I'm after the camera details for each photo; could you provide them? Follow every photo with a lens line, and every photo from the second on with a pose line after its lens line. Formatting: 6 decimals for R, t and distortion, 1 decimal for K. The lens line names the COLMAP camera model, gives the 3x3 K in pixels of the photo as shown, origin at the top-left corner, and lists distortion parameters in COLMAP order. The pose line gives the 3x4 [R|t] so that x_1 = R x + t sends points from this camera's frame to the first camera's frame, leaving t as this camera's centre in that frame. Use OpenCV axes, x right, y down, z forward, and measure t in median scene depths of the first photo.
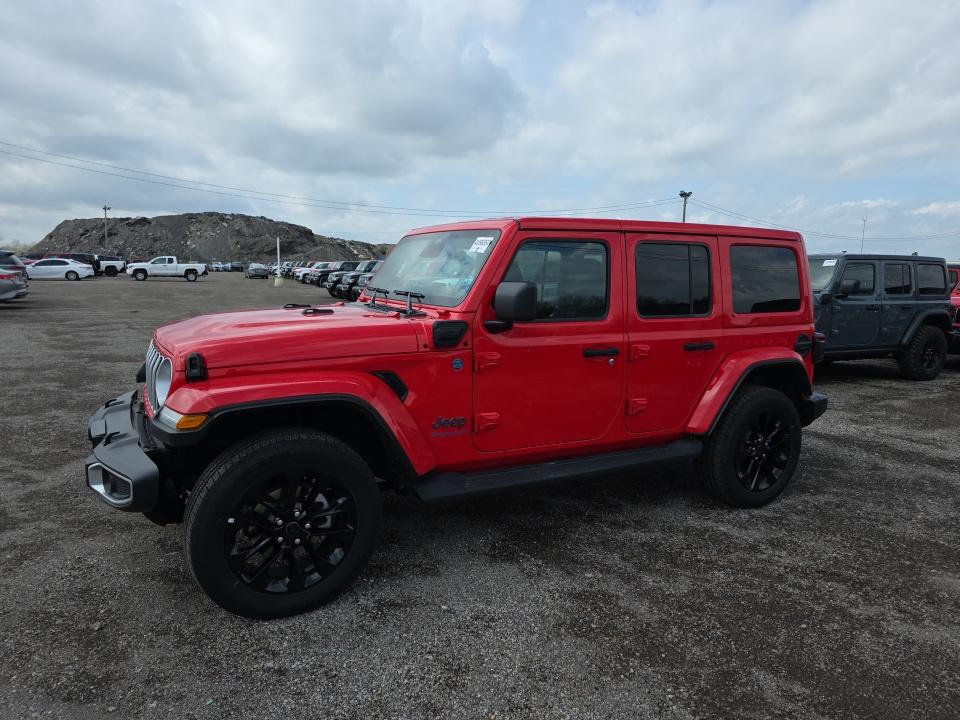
lens RADIAL K [[651.1, 0, 481.7], [0, 651.1, 361.8], [0, 0, 1]] dist [0.041840, -0.035141]
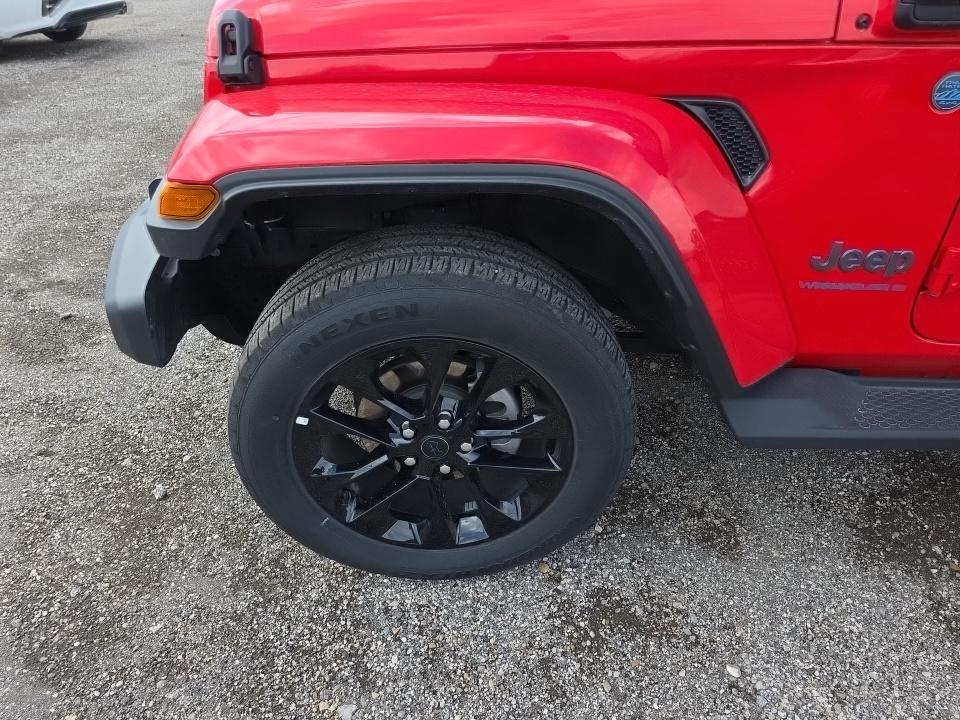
lens RADIAL K [[651.1, 0, 473.4], [0, 651.1, 369.6], [0, 0, 1]] dist [0.041840, -0.035141]
pose [[0.881083, 0.258141, -0.396302, -0.090864], [-0.058223, 0.890743, 0.450762, -0.007598], [0.469364, -0.374085, 0.799849, 0.643760]]
